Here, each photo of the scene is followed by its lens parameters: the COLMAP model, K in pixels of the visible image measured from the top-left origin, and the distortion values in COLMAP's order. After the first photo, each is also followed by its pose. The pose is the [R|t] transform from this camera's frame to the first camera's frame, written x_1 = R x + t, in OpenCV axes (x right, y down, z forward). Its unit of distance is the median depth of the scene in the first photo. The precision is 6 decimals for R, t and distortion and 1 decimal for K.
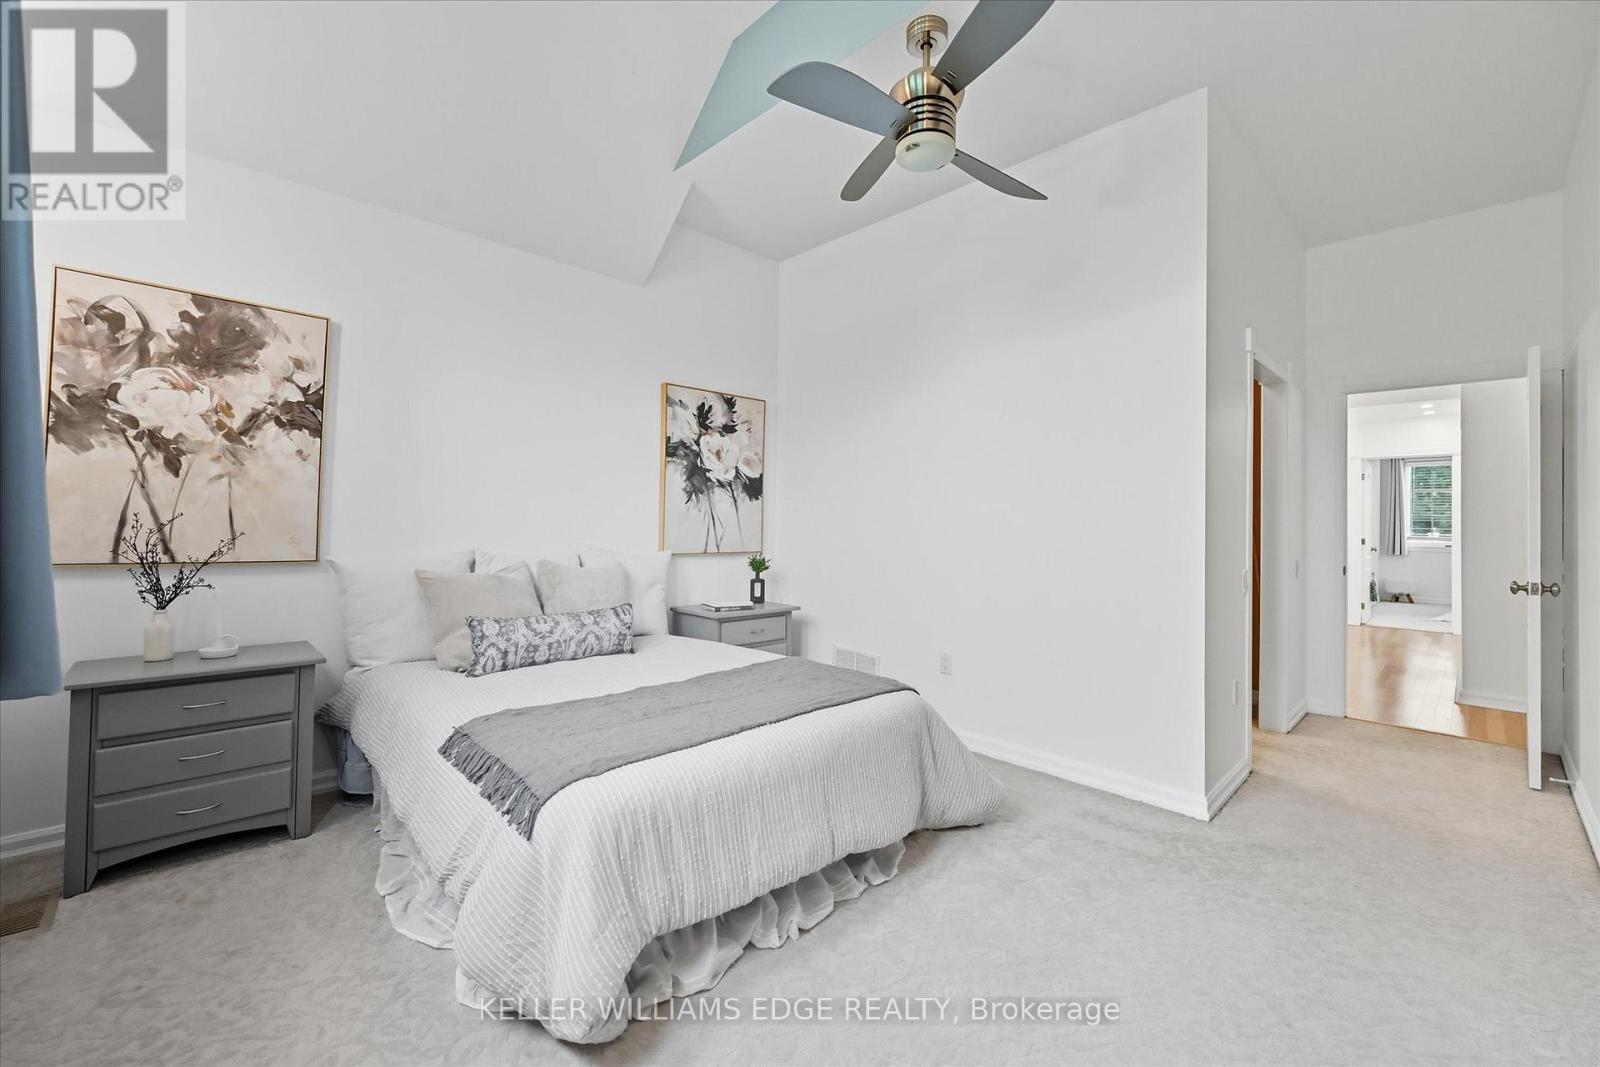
lens RADIAL K [[643.0, 0, 805.9], [0, 643.0, 531.0], [0, 0, 1]] dist [-0.000509, -0.000054]
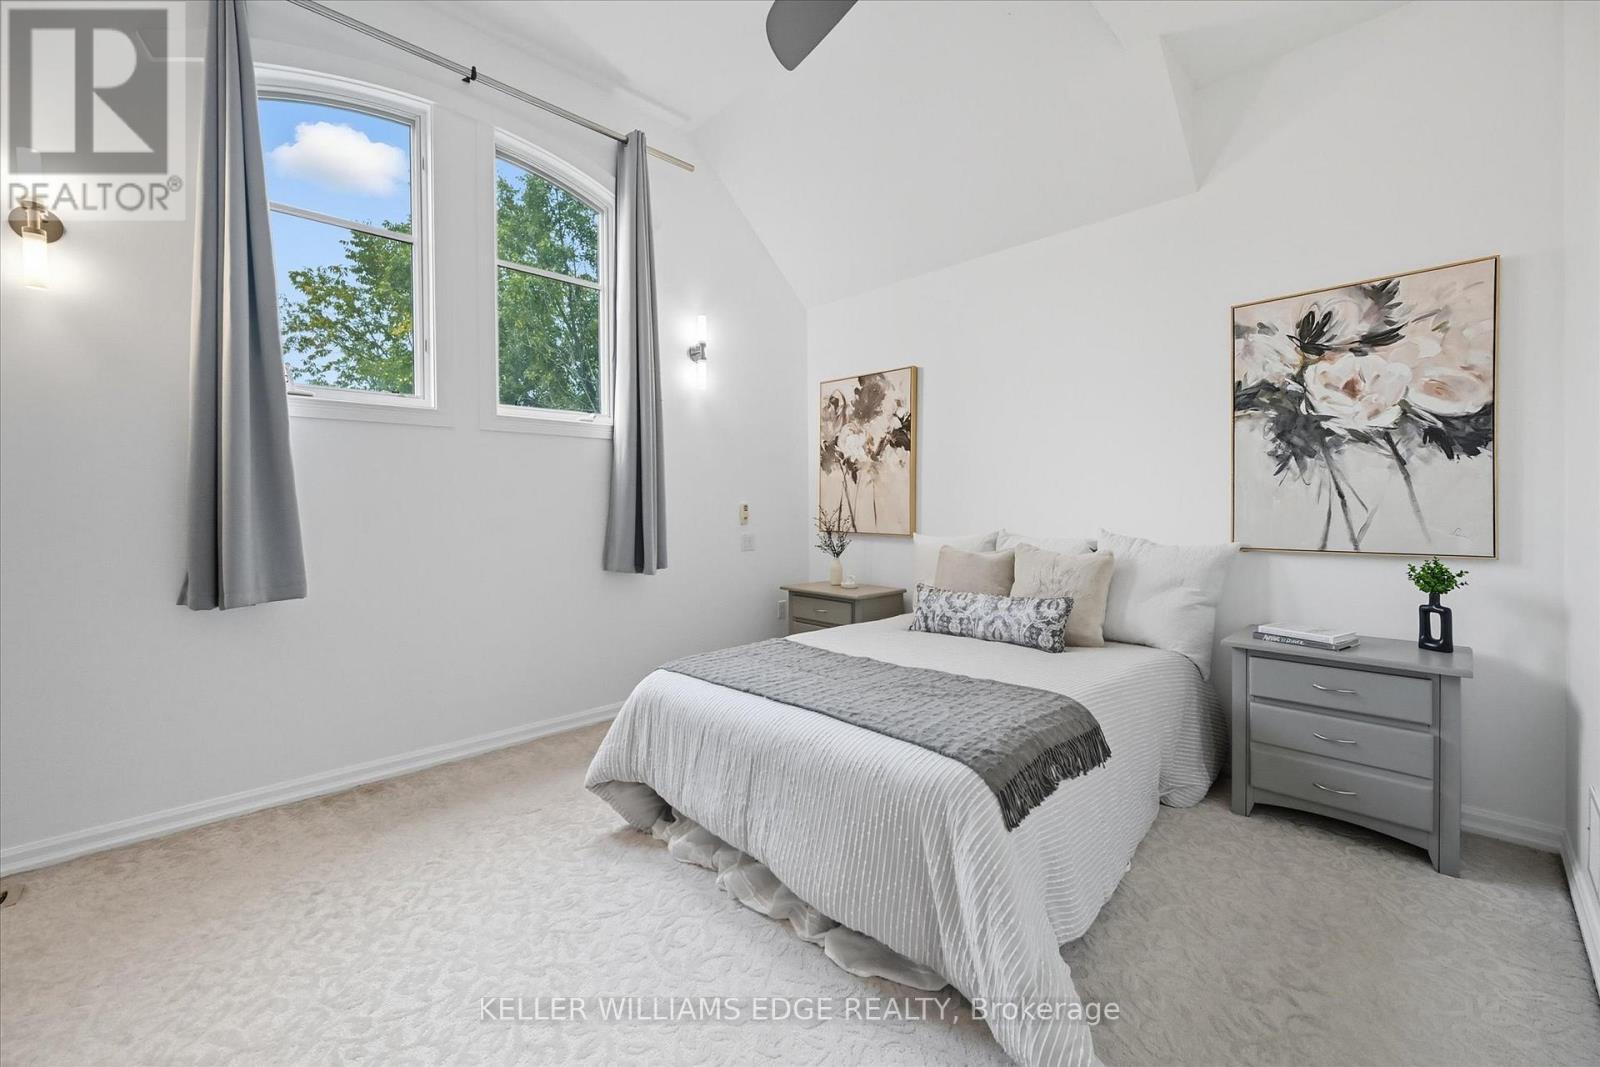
lens RADIAL K [[649.3, 0, 795.2], [0, 649.3, 514.5], [0, 0, 1]] dist [0.001272, 0.000028]
pose [[0.014989, -0.005469, -0.999873, 0.480779], [-0.008229, 0.999950, -0.005593, 0.006750], [0.999854, 0.008312, 0.014943, 0.495436]]
